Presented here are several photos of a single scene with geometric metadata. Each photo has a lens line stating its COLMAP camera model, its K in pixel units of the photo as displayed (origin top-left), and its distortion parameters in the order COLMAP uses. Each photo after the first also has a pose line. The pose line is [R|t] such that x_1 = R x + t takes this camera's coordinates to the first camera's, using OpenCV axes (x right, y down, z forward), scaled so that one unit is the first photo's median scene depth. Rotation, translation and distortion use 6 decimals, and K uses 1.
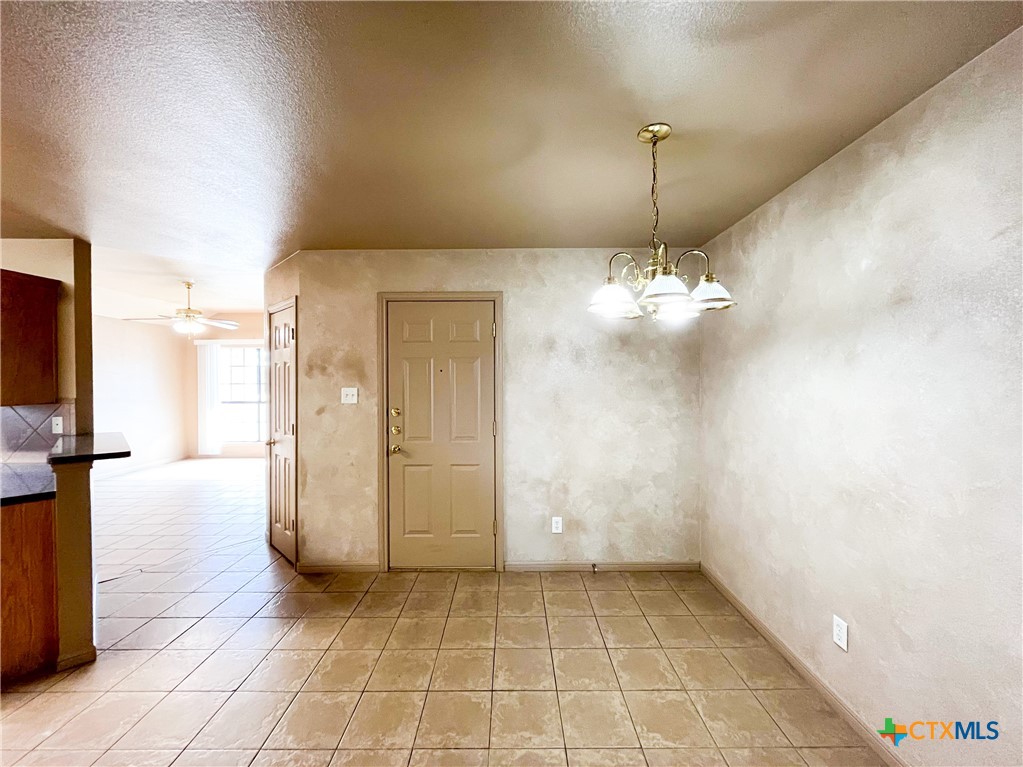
lens RADIAL K [[412.1, 0, 512.2], [0, 412.1, 382.6], [0, 0, 1]] dist [-0.004240, -0.000187]
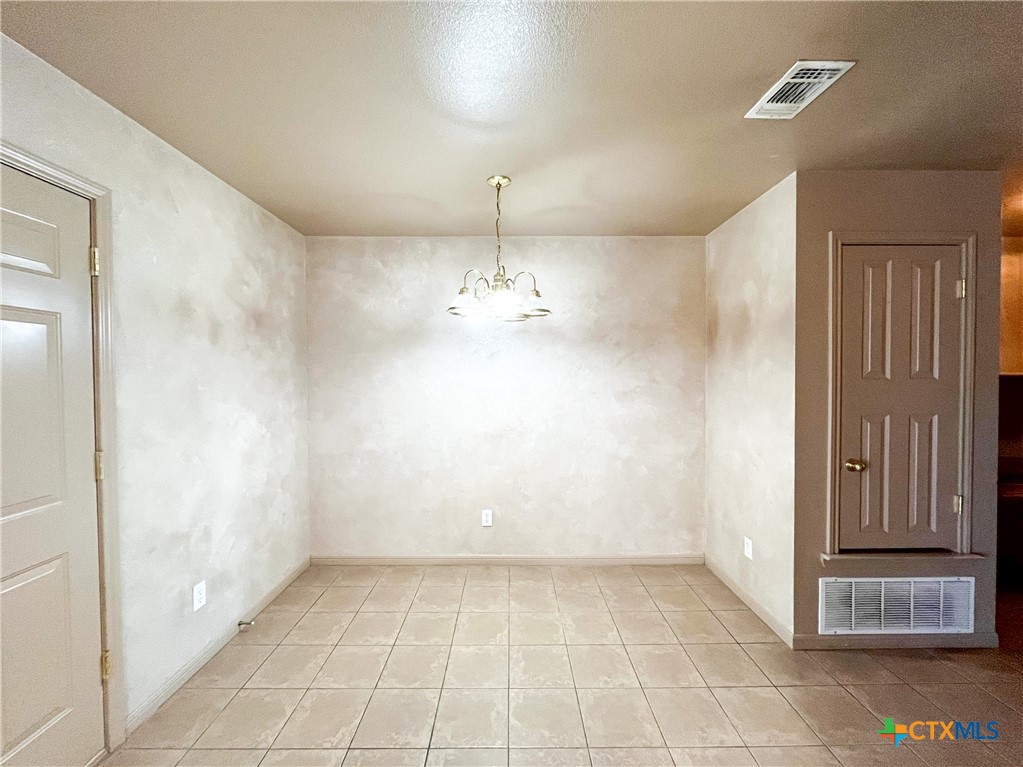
lens RADIAL K [[412.1, 0, 512.2], [0, 412.1, 382.6], [0, 0, 1]] dist [-0.004240, -0.000187]
pose [[-0.003456, -0.012708, 0.999913, -0.548571], [0.011719, 0.999850, 0.012748, 0.013868], [-0.999925, 0.011762, -0.003306, 0.537054]]
